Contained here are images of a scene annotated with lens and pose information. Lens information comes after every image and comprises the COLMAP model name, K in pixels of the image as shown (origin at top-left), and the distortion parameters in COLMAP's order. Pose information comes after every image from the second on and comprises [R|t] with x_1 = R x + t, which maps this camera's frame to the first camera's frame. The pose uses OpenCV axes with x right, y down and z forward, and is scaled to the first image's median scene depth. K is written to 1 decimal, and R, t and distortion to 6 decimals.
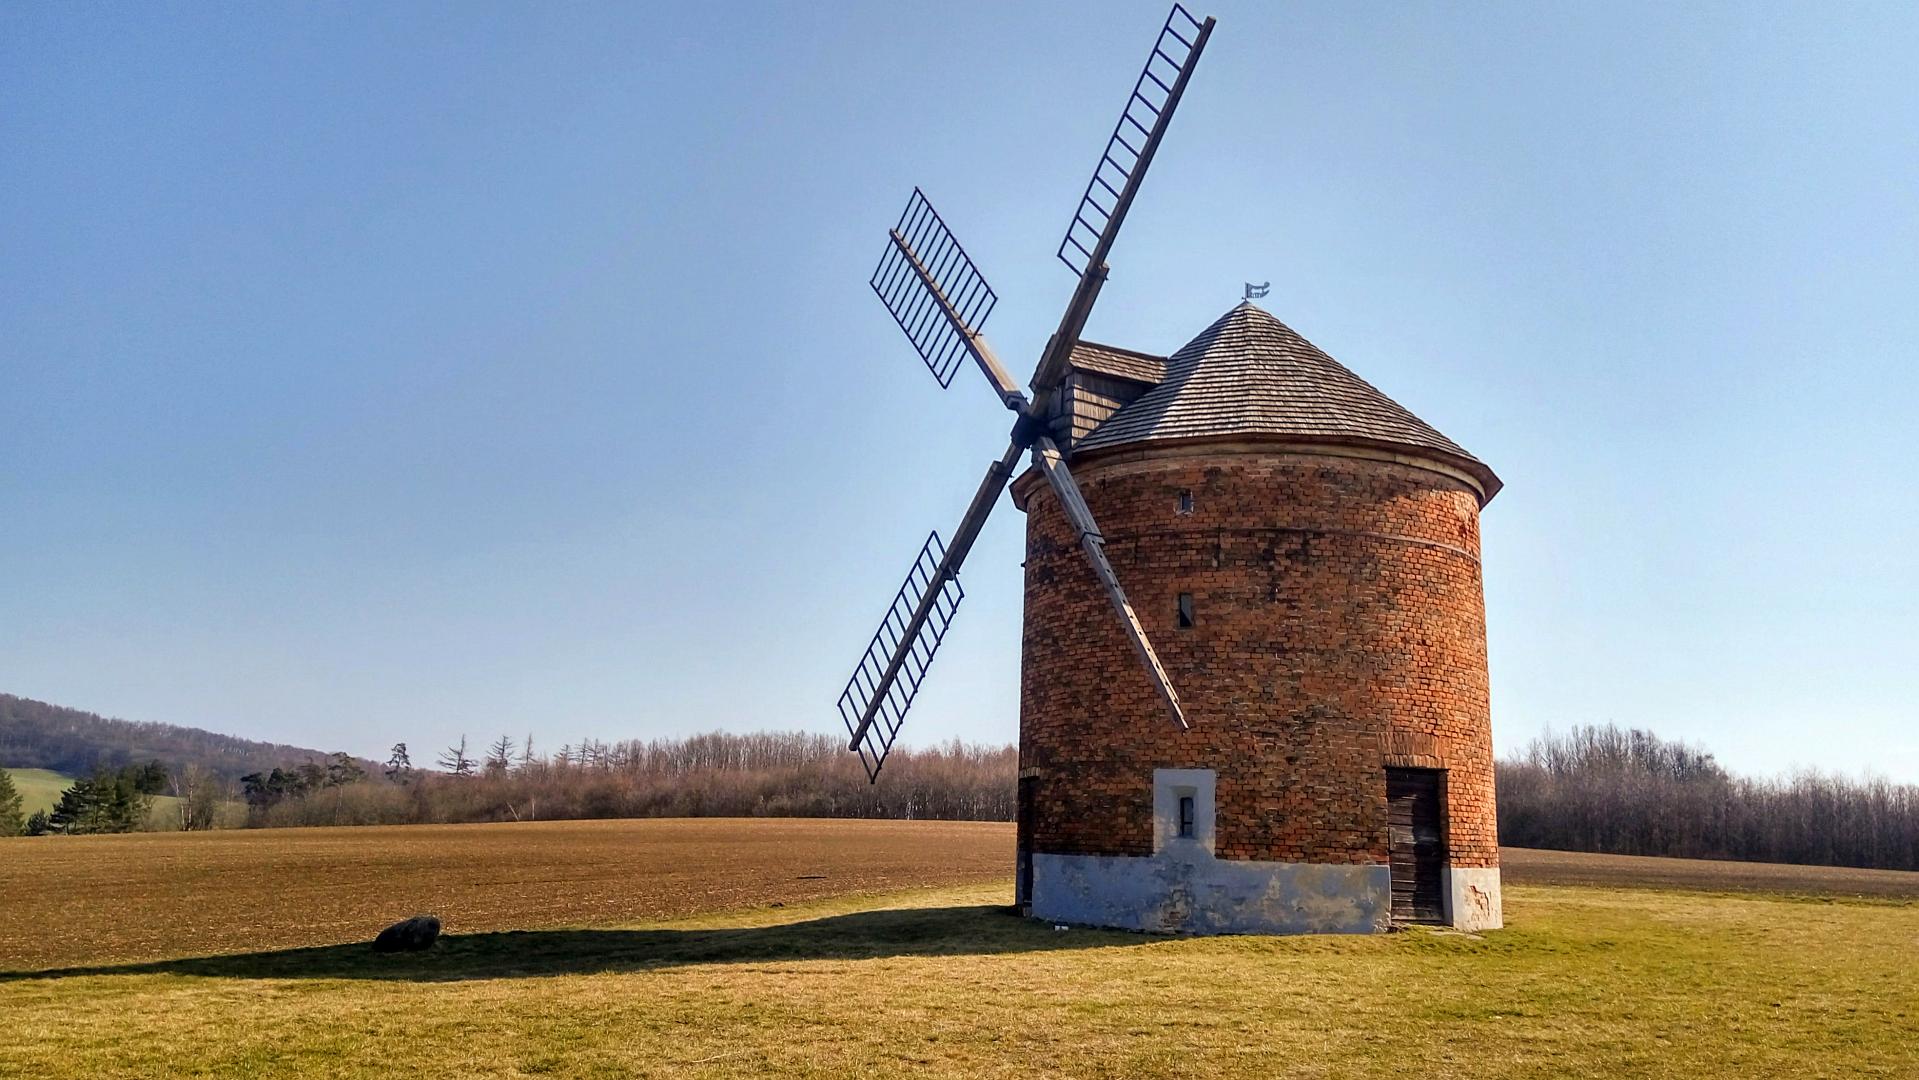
lens RADIAL K [[1580.3, 0, 959.5], [0, 1580.3, 540.0], [0, 0, 1]] dist [0.121947, -0.001824]
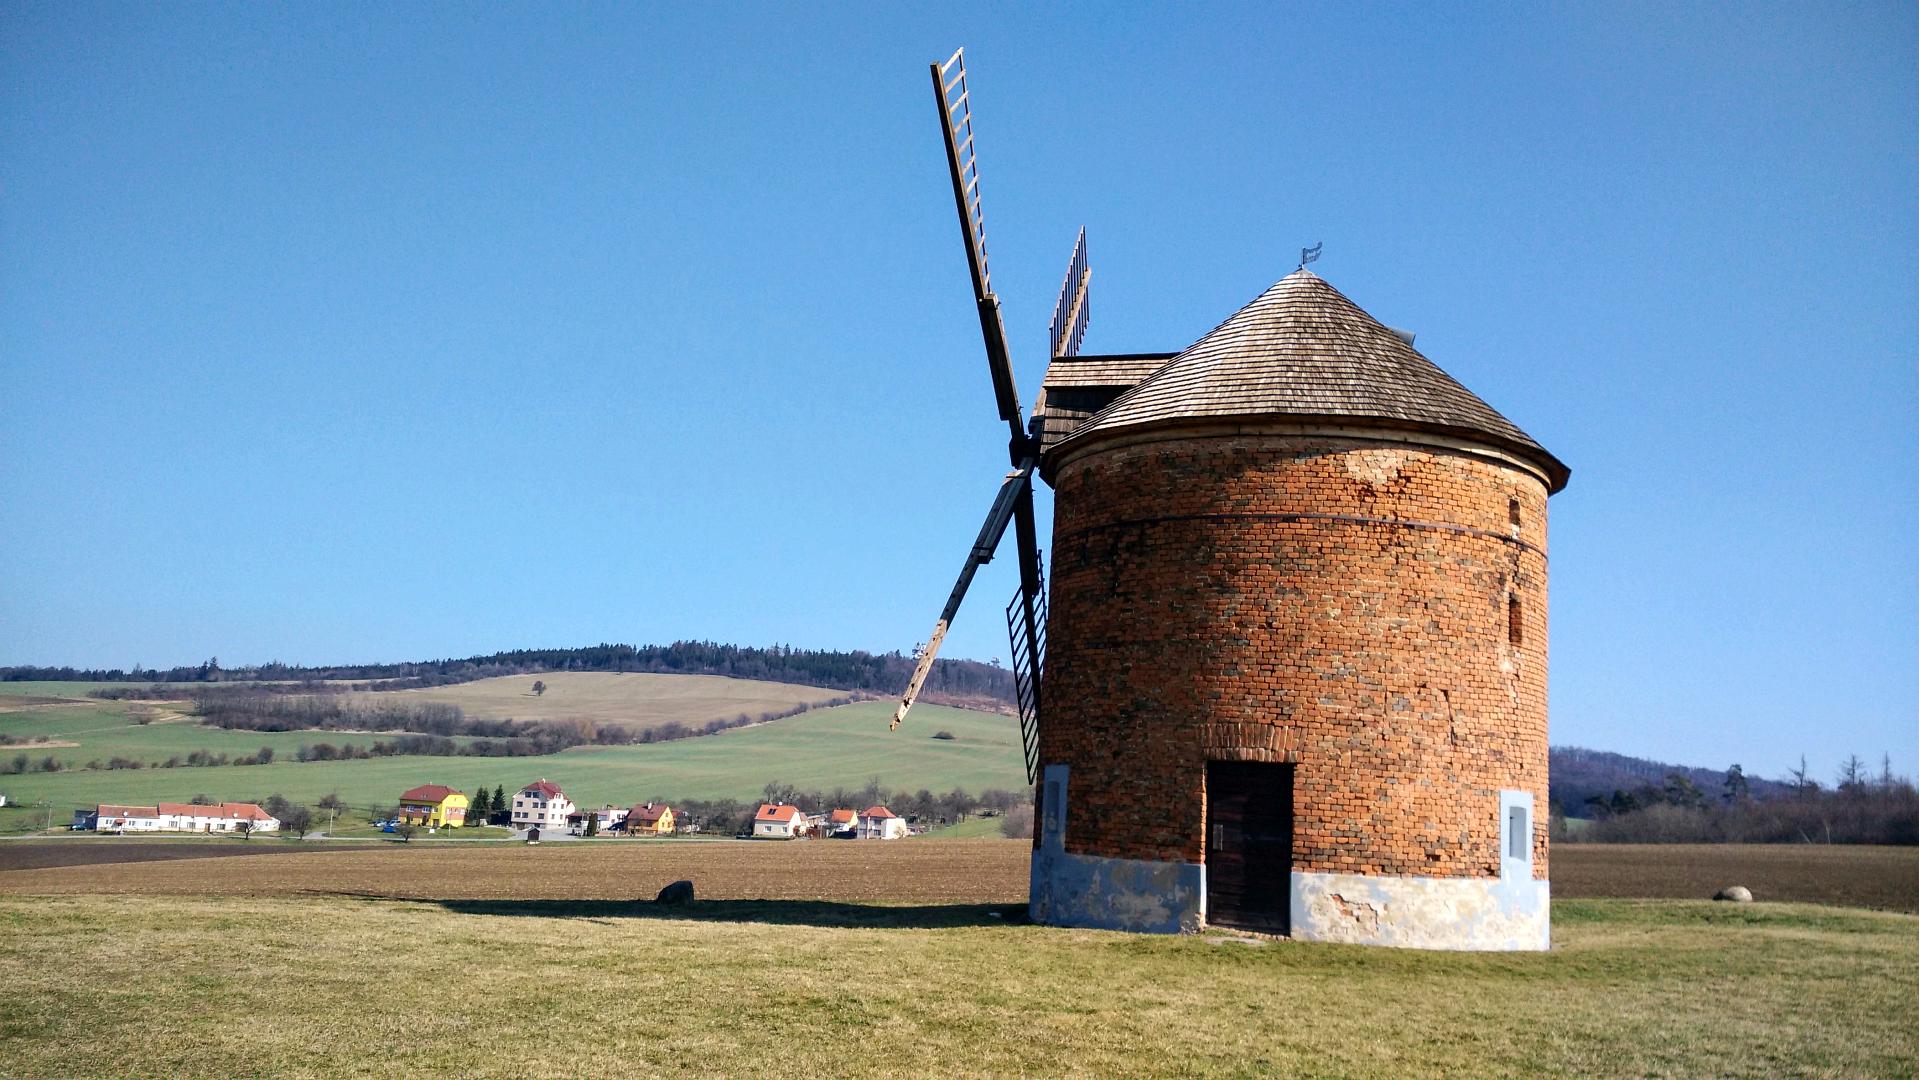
lens RADIAL K [[1578.7, 0, 985.9], [0, 1578.7, 537.0], [0, 0, 1]] dist [0.230706, -0.323410]
pose [[0.692456, -0.111059, -0.712861, 0.846108], [0.102184, 0.993217, -0.055478, 0.048316], [0.714187, -0.034427, 0.699108, 0.244725]]
